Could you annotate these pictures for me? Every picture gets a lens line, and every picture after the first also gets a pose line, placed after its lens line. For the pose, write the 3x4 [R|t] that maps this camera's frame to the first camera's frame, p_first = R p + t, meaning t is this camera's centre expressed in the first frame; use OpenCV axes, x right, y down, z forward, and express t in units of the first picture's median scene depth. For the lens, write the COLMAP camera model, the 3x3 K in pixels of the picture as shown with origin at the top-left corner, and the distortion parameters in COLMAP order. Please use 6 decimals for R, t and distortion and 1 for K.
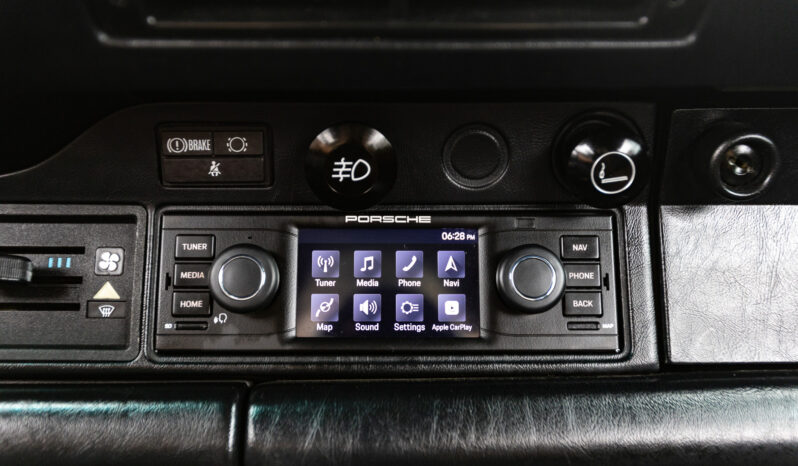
lens RADIAL K [[807.1, 0, 400.5], [0, 807.1, 228.3], [0, 0, 1]] dist [0.002555, 0.000000]
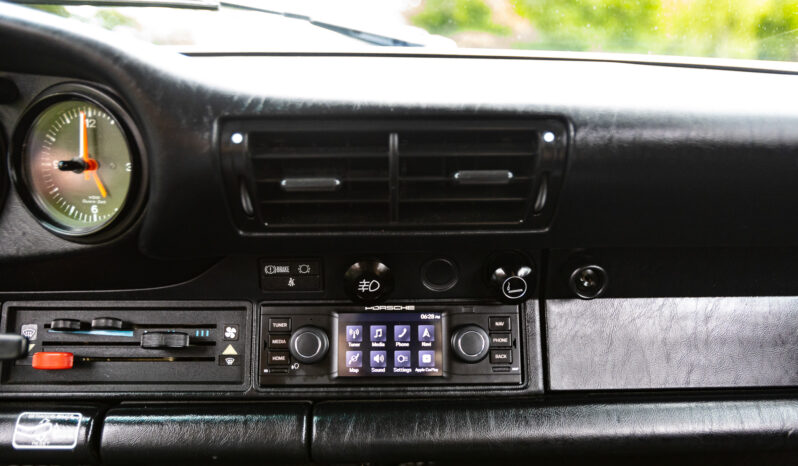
lens RADIAL K [[670.1, 0, 397.8], [0, 670.1, 237.3], [0, 0, 1]] dist [-0.019136, -0.002922]
pose [[0.999941, -0.006643, -0.008645, 0.015831], [0.006737, 0.999918, 0.010922, -0.185803], [0.008572, -0.010980, 0.999903, -0.461121]]
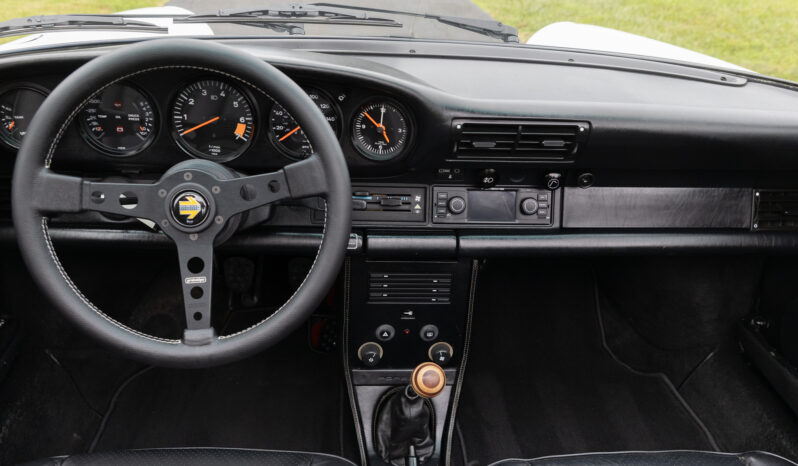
lens RADIAL K [[613.2, 0, 394.1], [0, 613.2, 257.6], [0, 0, 1]] dist [0.030941, -0.012670]
pose [[0.998493, 0.010927, 0.053776, -0.646816], [-0.026207, 0.955952, 0.292352, -0.548574], [-0.048213, -0.293321, 0.954798, -1.871505]]
